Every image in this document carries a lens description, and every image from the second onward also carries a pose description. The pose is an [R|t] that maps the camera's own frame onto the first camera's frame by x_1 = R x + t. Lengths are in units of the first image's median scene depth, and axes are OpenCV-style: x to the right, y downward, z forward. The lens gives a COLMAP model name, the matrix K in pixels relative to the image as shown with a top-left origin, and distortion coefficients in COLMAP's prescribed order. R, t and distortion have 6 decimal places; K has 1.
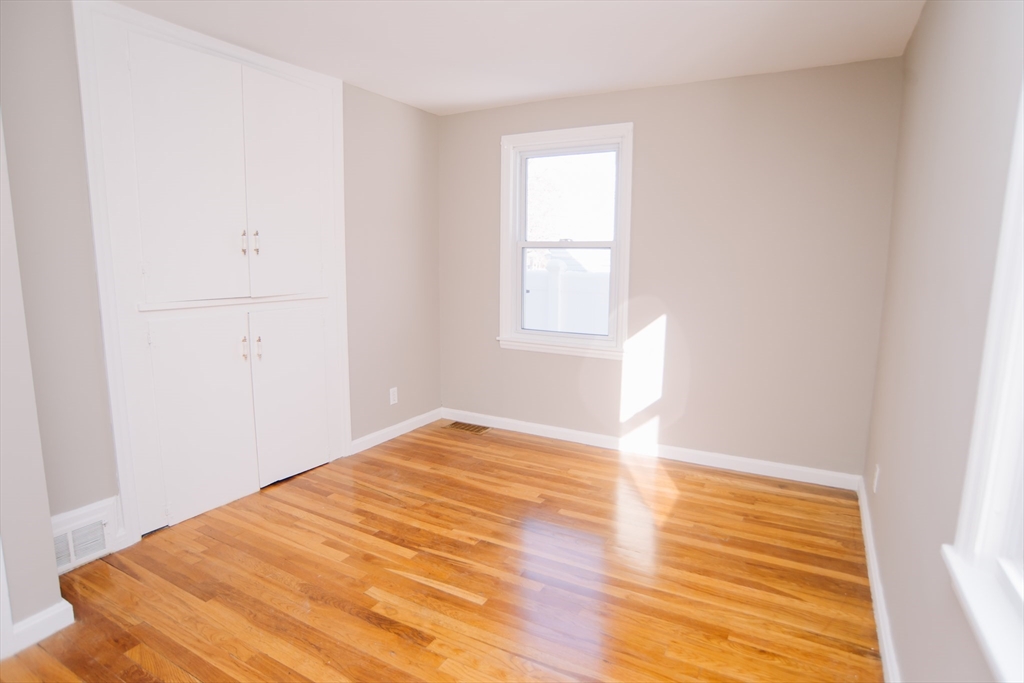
lens RADIAL K [[554.7, 0, 512.0], [0, 554.7, 341.5], [0, 0, 1]] dist [-0.101180, 0.054579]
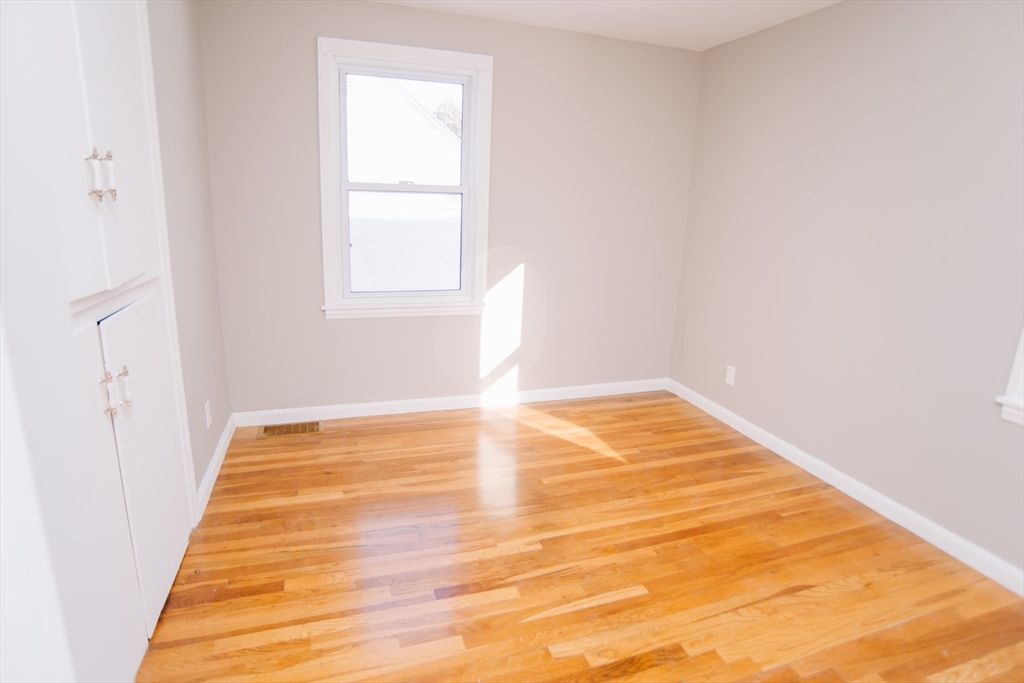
lens RADIAL K [[554.7, 0, 512.0], [0, 554.7, 341.5], [0, 0, 1]] dist [-0.101180, 0.054579]
pose [[0.658340, -0.170074, 0.733256, -0.481907], [0.081138, 0.984498, 0.155500, -0.065383], [-0.748335, -0.042877, 0.661933, 0.331487]]
